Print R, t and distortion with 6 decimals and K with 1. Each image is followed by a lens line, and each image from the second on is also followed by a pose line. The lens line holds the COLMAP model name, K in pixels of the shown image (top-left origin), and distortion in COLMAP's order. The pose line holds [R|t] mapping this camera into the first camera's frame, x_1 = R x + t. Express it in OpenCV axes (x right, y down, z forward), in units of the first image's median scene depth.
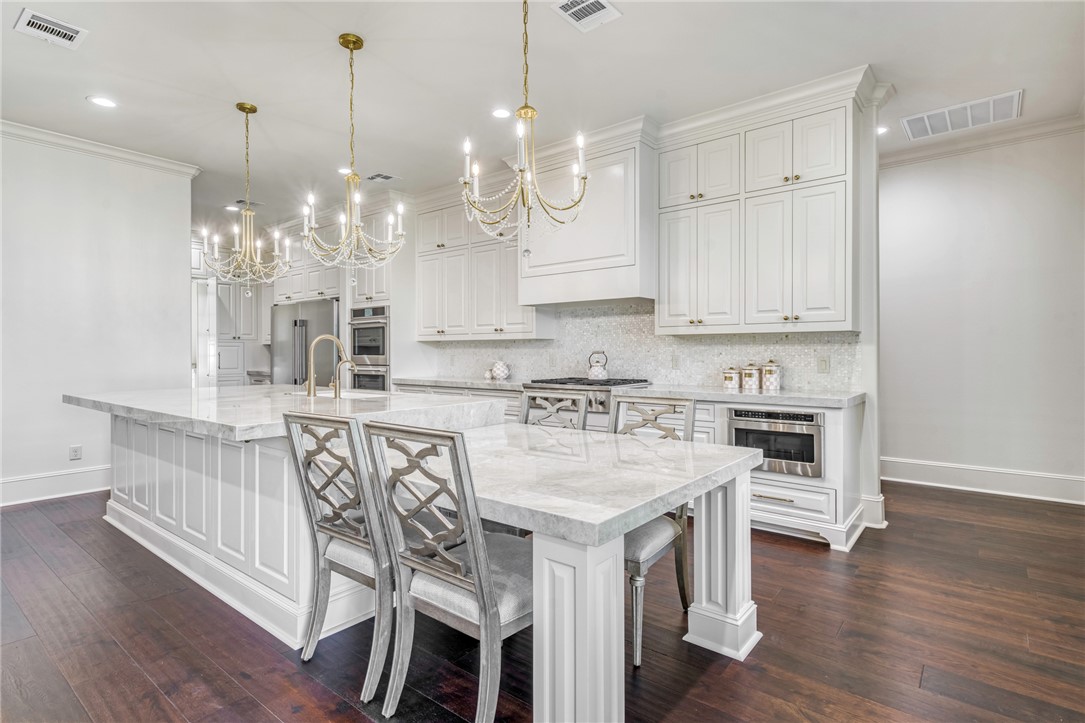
lens RADIAL K [[547.0, 0, 559.6], [0, 547.0, 349.0], [0, 0, 1]] dist [0.002549, 0.000924]
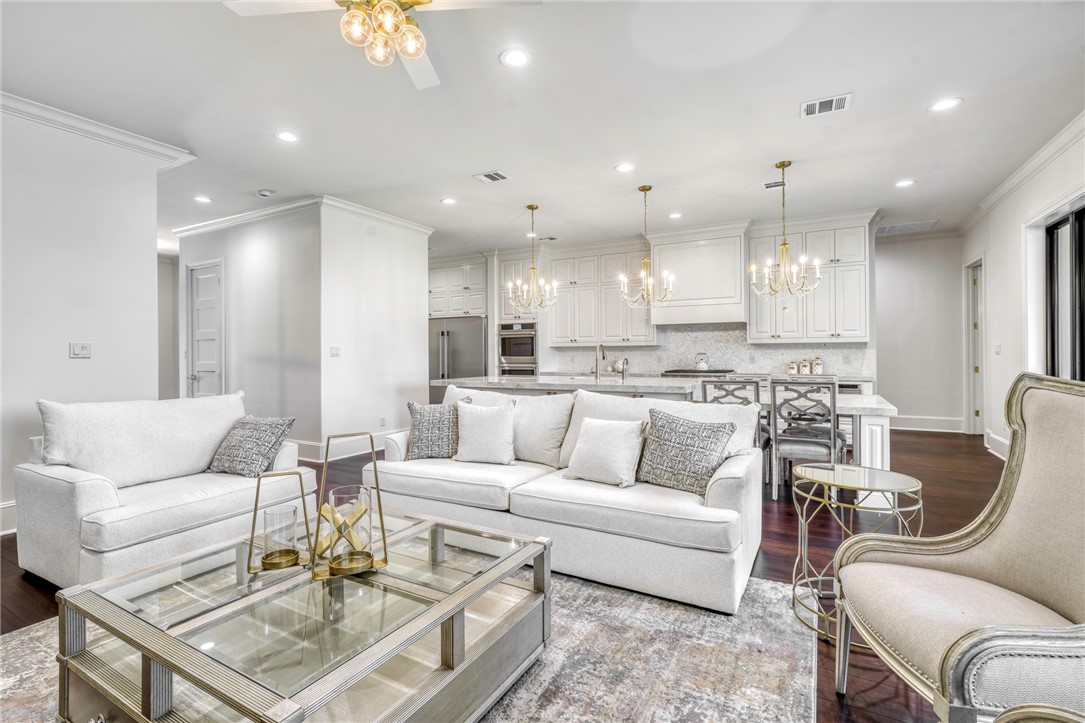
lens RADIAL K [[488.9, 0, 544.2], [0, 488.9, 349.3], [0, 0, 1]] dist [0.000325, -0.000043]
pose [[0.987954, -0.001502, 0.154743, -0.627833], [0.002149, 0.999990, -0.004016, -0.002397], [-0.154735, 0.004300, 0.987947, -0.383933]]
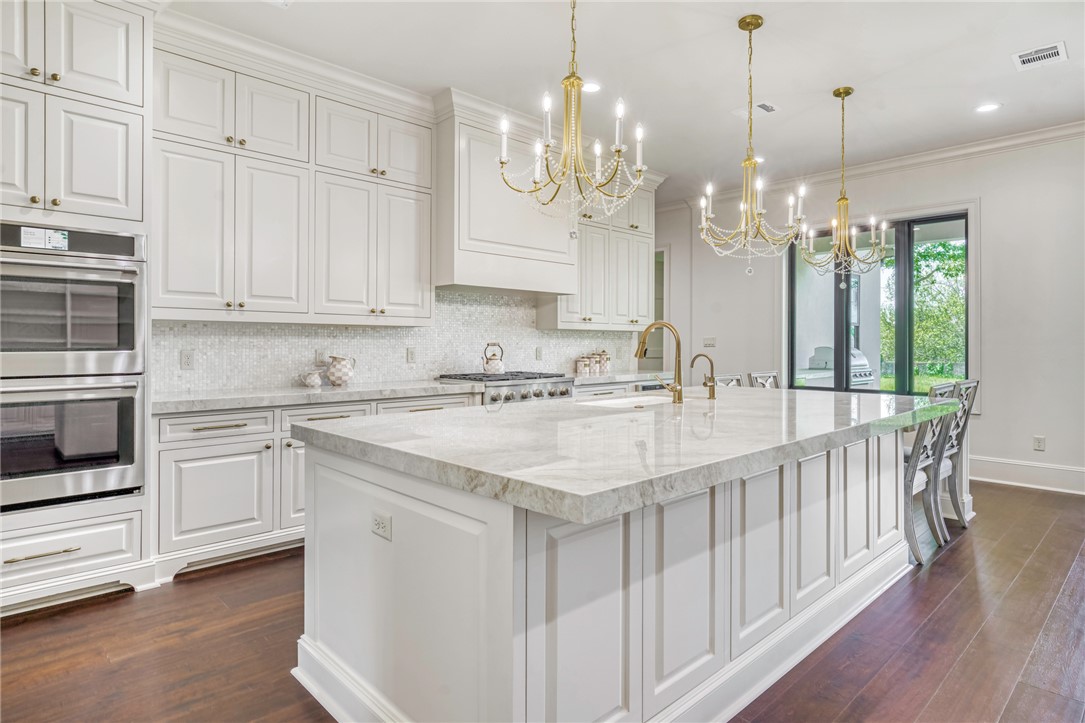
lens RADIAL K [[635.9, 0, 545.3], [0, 635.9, 338.8], [0, 0, 1]] dist [0.038864, 0.000187]
pose [[0.112131, 0.011397, 0.993628, -0.990357], [-0.004445, 0.999930, -0.010967, 0.008251], [-0.993684, -0.003187, 0.112173, 0.793176]]
